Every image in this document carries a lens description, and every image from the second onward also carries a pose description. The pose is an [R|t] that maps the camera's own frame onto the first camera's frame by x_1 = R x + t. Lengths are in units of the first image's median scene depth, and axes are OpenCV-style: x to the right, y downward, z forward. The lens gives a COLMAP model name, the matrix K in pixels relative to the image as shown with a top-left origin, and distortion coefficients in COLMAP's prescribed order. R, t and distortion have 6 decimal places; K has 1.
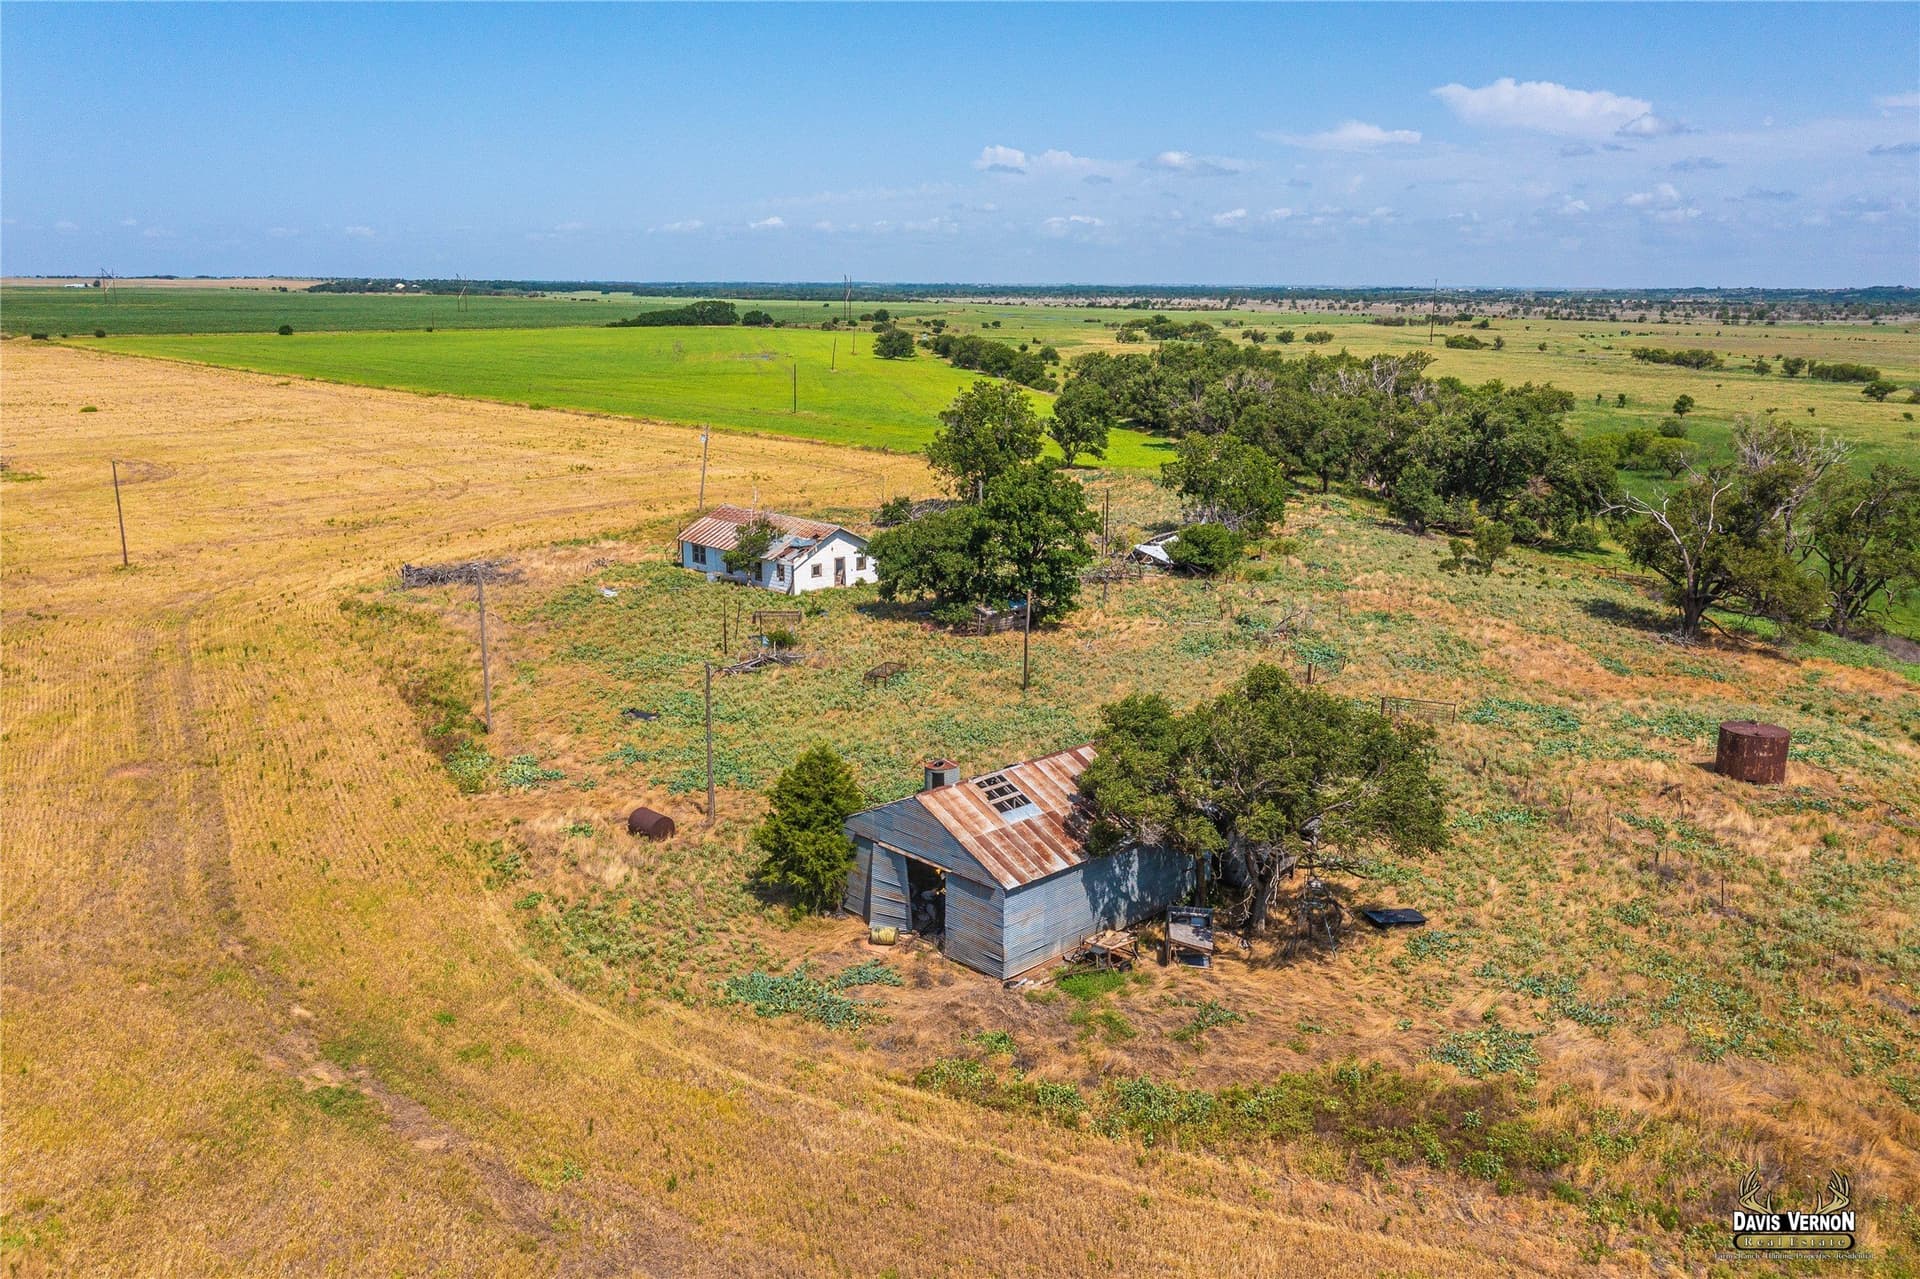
lens RADIAL K [[1514.6, 0, 963.8], [0, 1514.6, 639.7], [0, 0, 1]] dist [-0.007978, -0.006213]
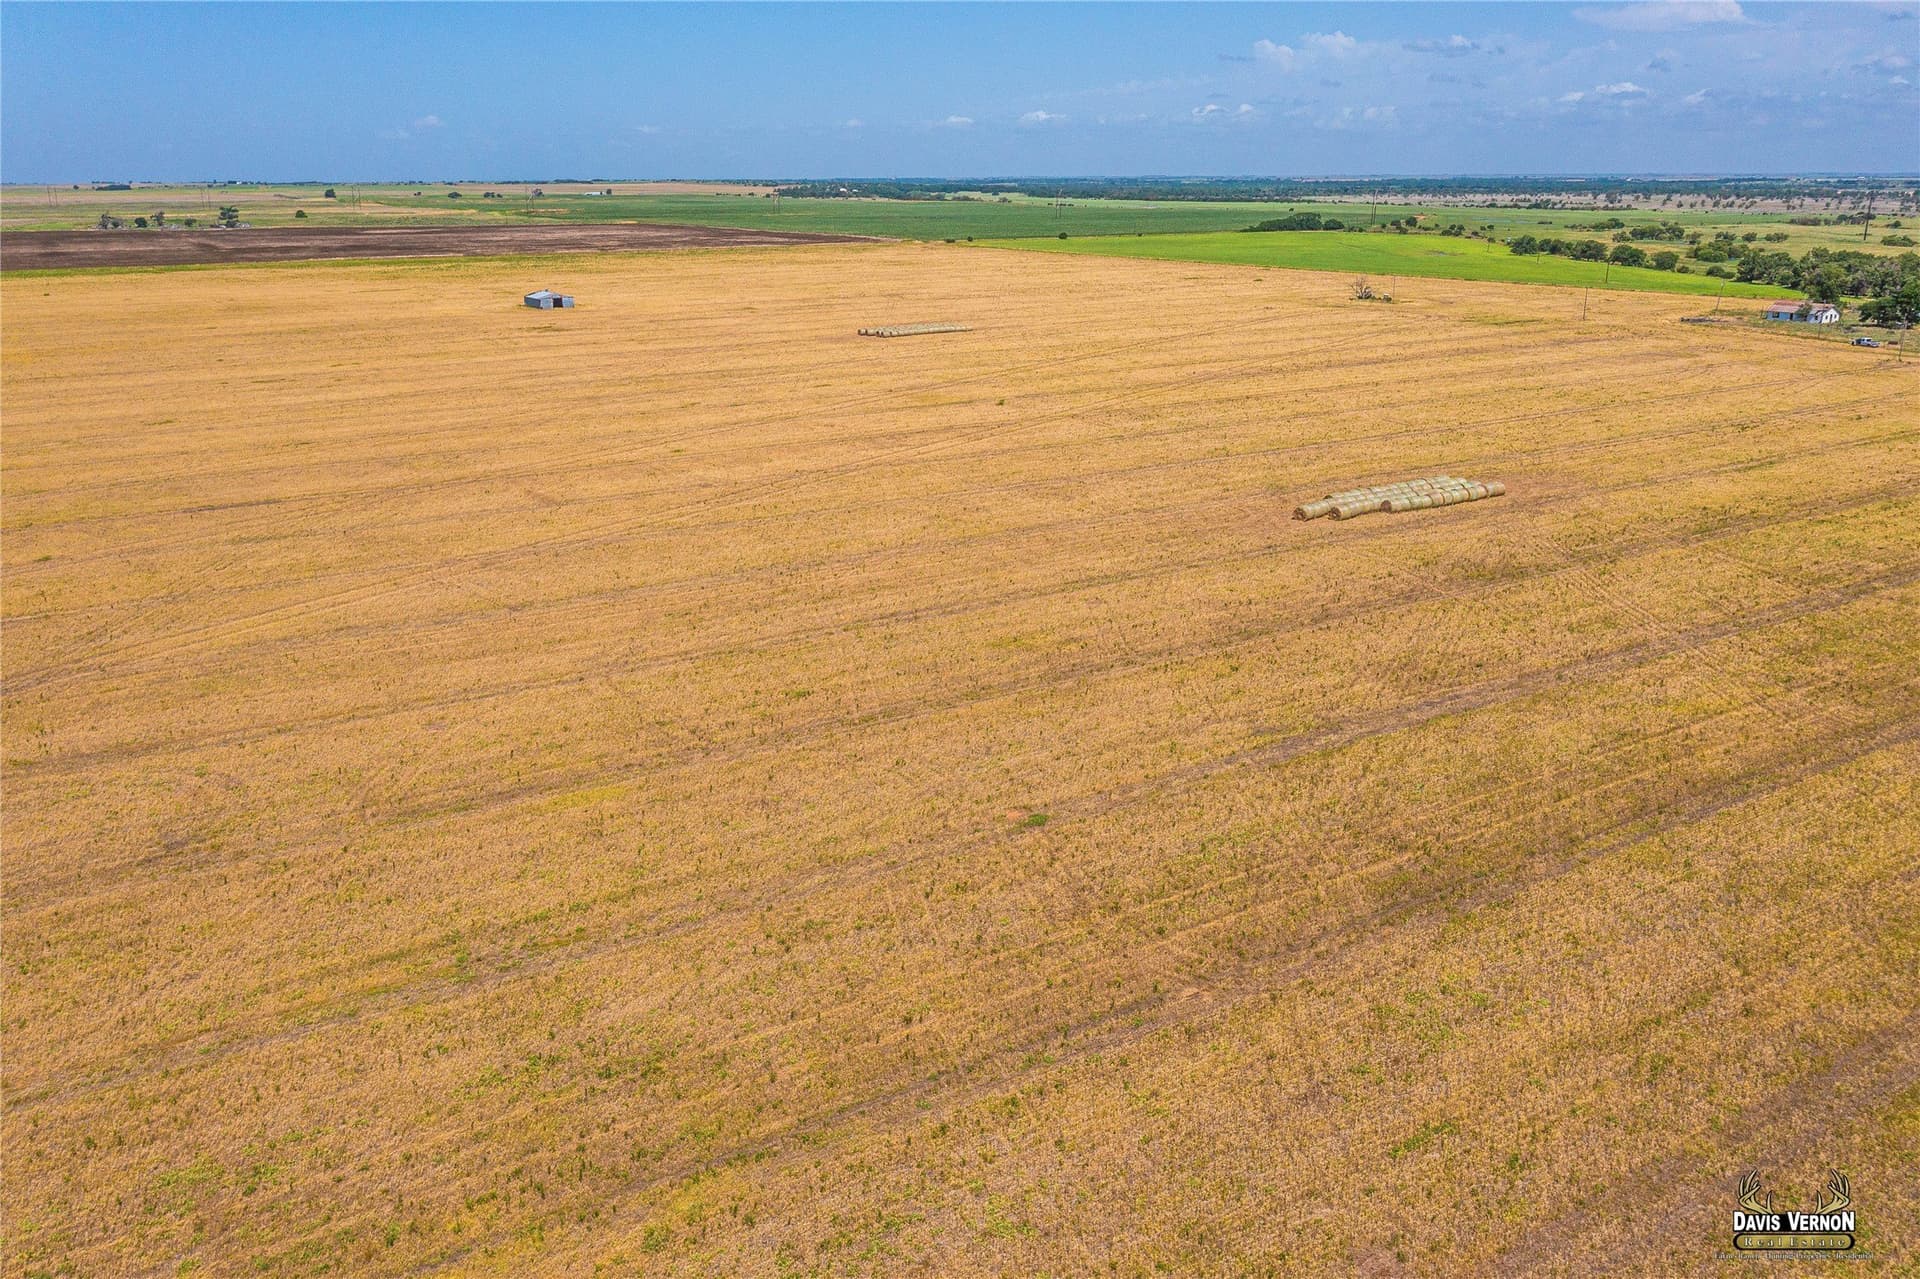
lens RADIAL K [[1514.6, 0, 963.9], [0, 1514.6, 639.5], [0, 0, 1]] dist [-0.007978, -0.006213]
pose [[0.984208, 0.040224, -0.172387, -1.037460], [-0.028729, 0.997226, 0.068663, 0.374313], [0.174671, -0.062626, 0.982633, -2.053422]]
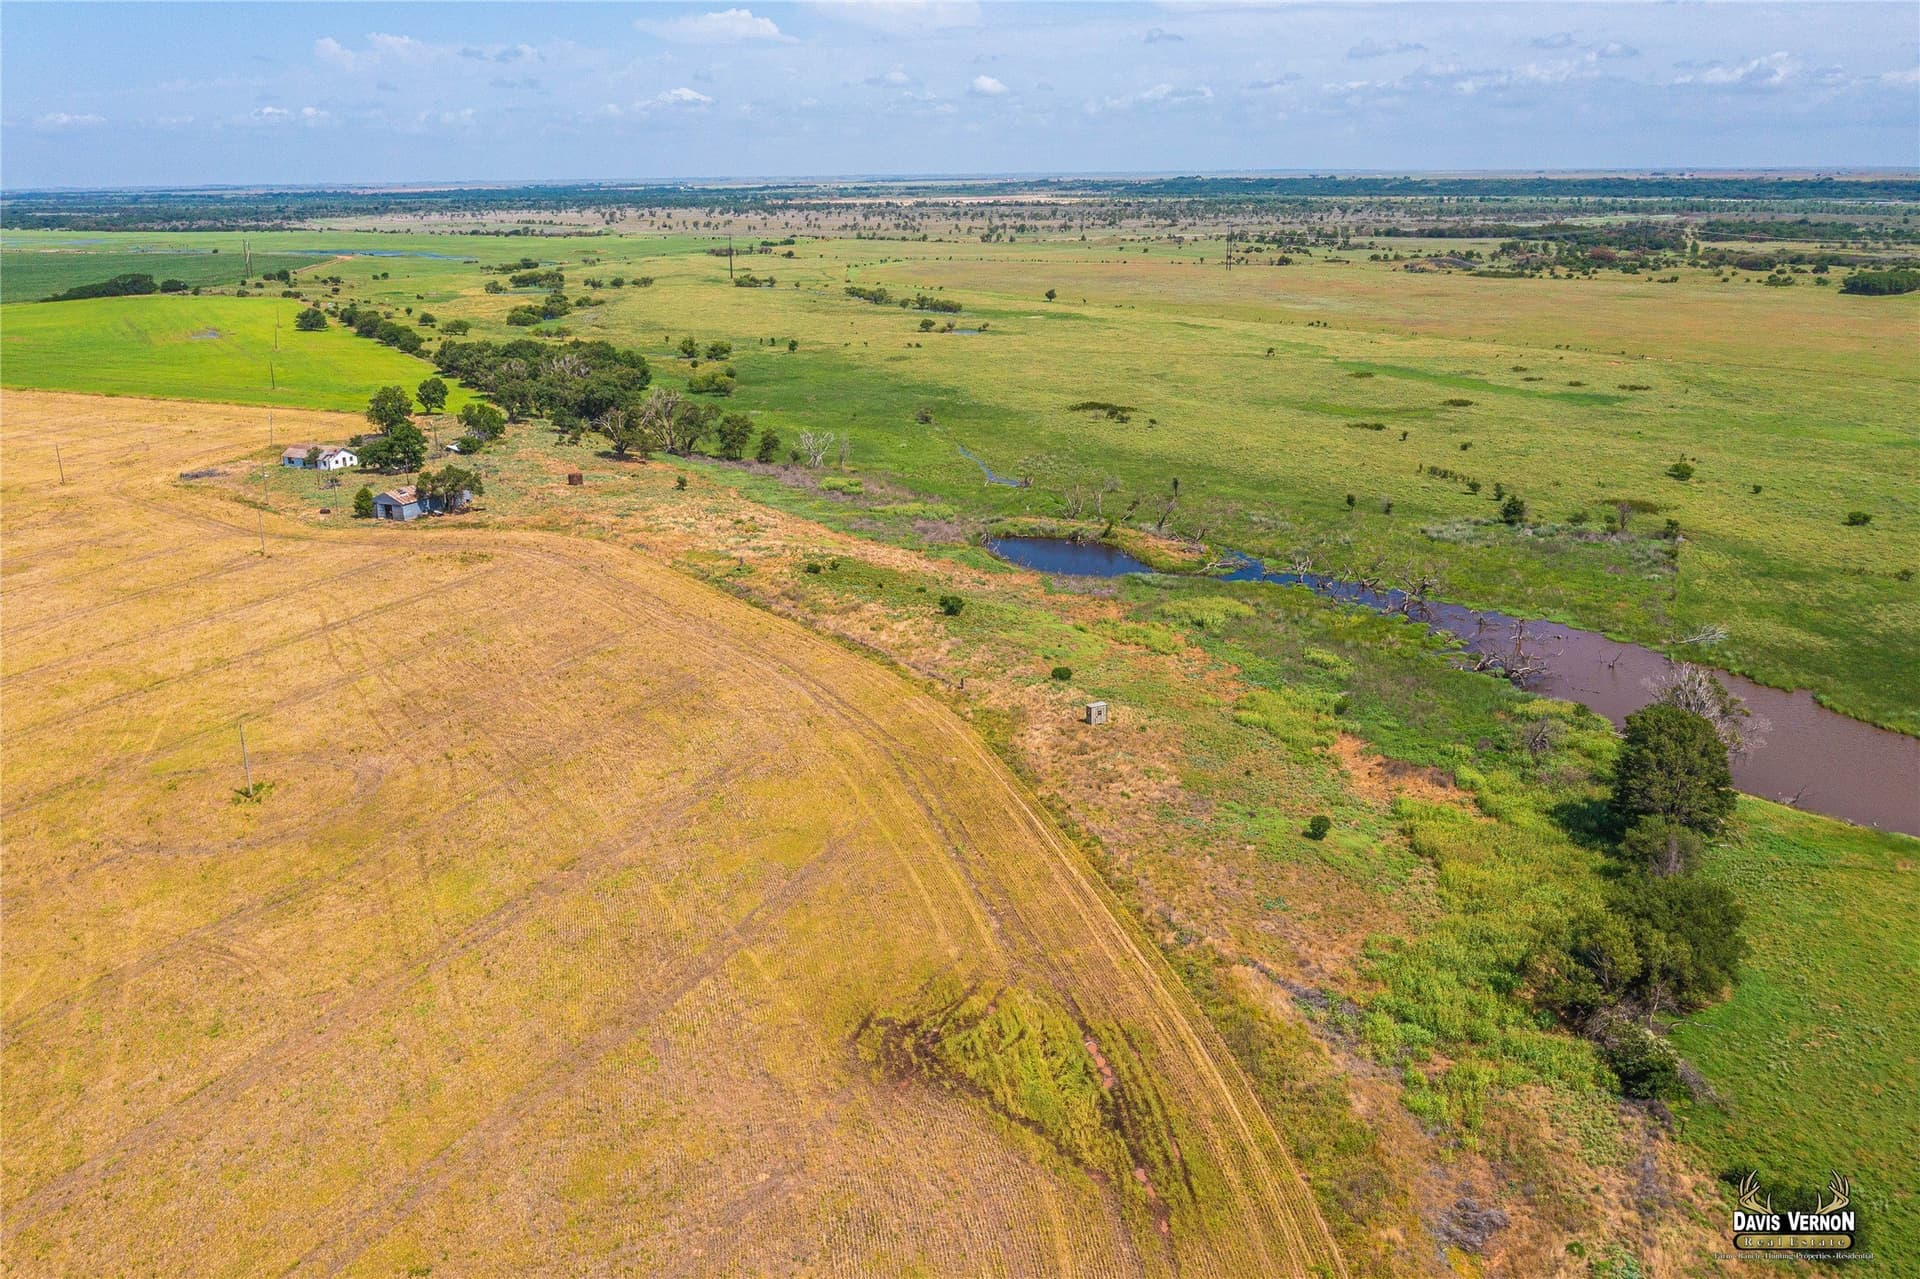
lens RADIAL K [[1514.6, 0, 969.8], [0, 1514.6, 652.1], [0, 0, 1]] dist [-0.007978, -0.006213]
pose [[0.928995, -0.127646, 0.347383, -0.013142], [0.100991, 0.990450, 0.093865, 0.130647], [-0.356047, -0.052117, 0.933014, -1.719834]]
